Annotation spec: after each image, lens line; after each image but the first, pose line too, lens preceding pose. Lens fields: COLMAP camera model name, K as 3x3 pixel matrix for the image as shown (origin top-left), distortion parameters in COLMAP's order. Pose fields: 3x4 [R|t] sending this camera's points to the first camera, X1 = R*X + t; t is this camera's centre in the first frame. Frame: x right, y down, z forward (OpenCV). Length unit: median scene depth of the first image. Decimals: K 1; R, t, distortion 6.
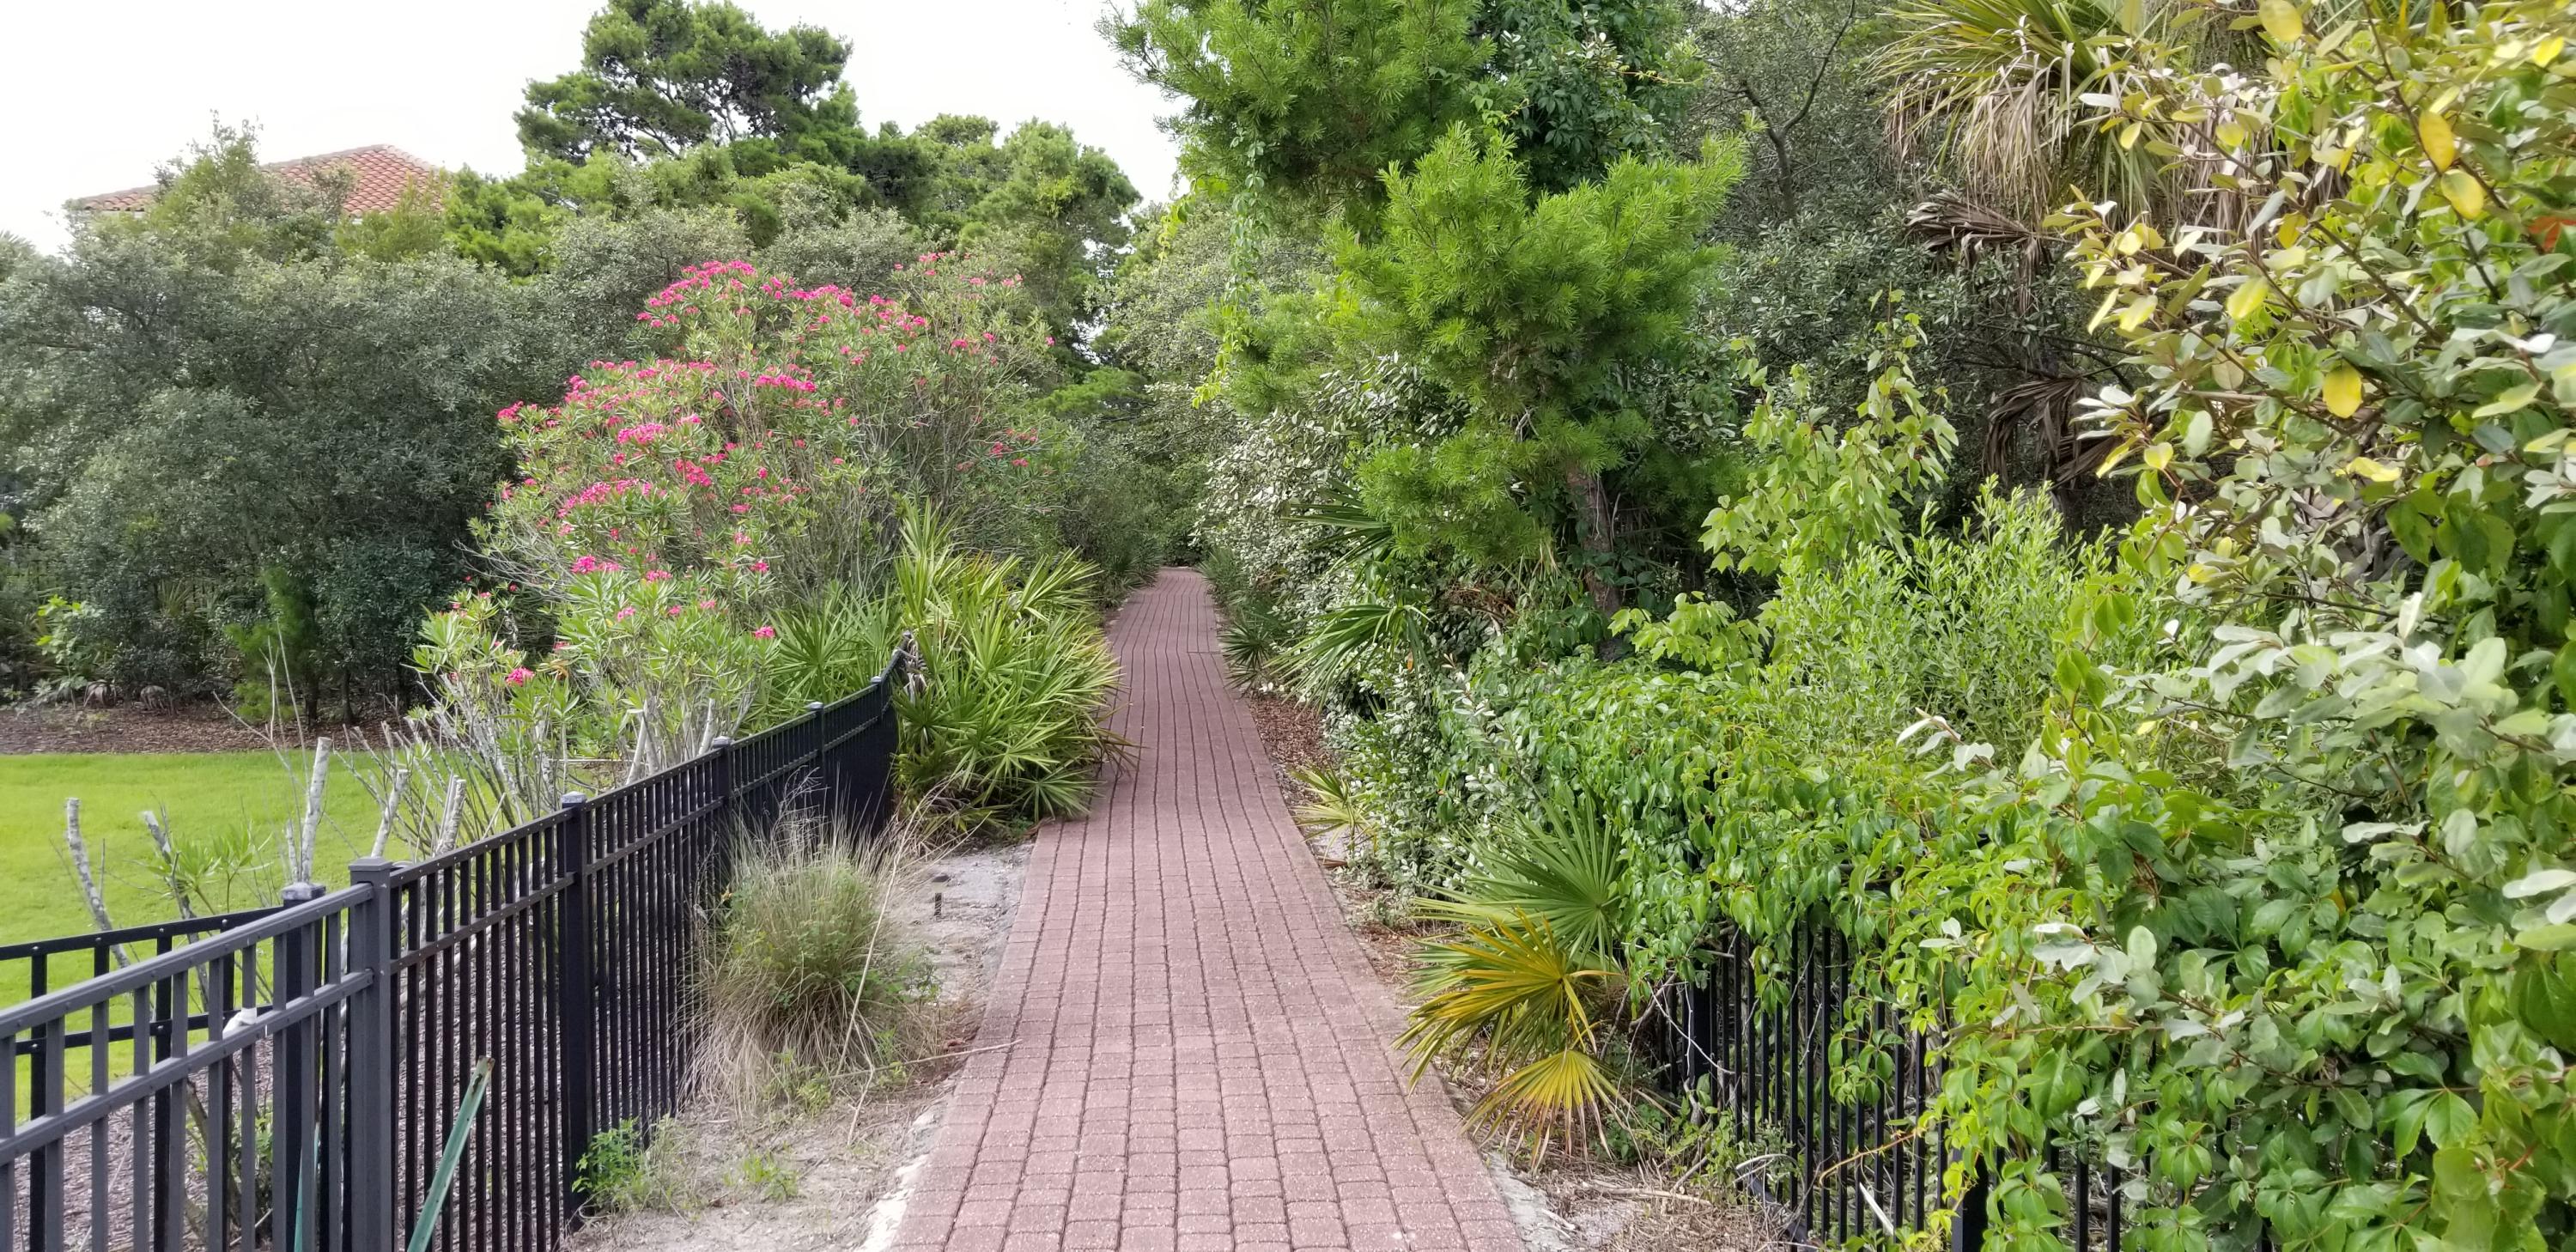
lens RADIAL K [[1971.8, 0, 1288.0], [0, 1971.8, 626.0], [0, 0, 1]] dist [0.197028, -0.470379]
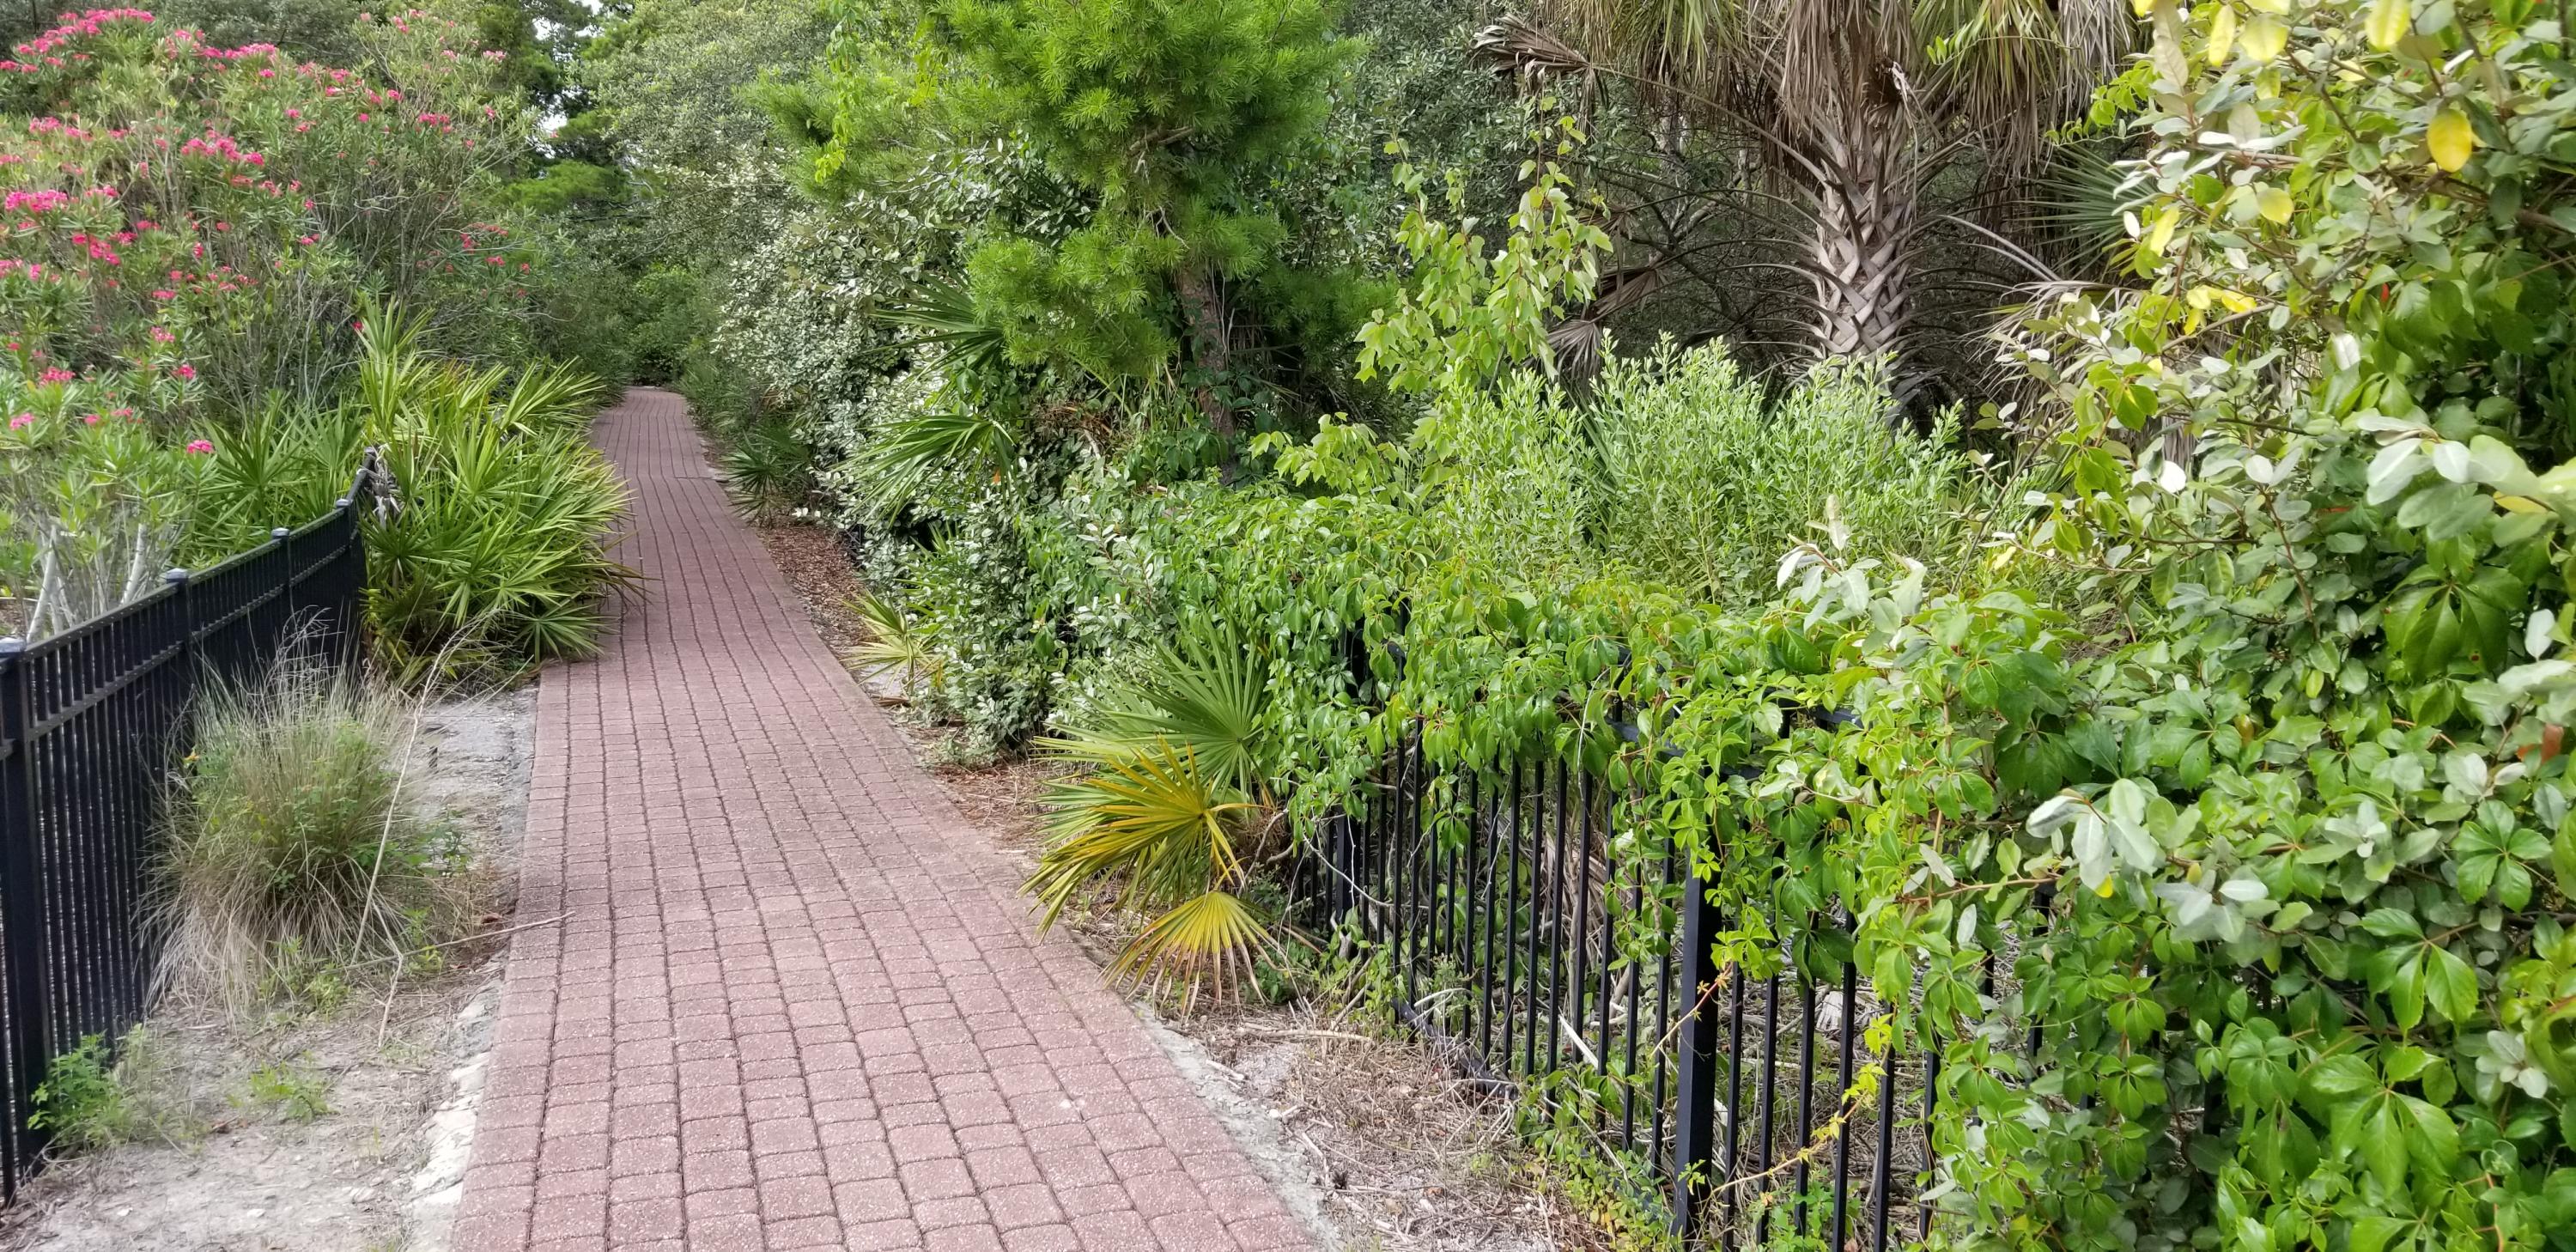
lens RADIAL K [[1929.4, 0, 1288.0], [0, 1929.4, 626.0], [0, 0, 1]] dist [0.099498, -0.143811]
pose [[0.962140, -0.016235, 0.272073, -0.066703], [-0.007502, 0.996269, 0.085980, 0.005873], [-0.272453, -0.084766, 0.958428, 0.103102]]
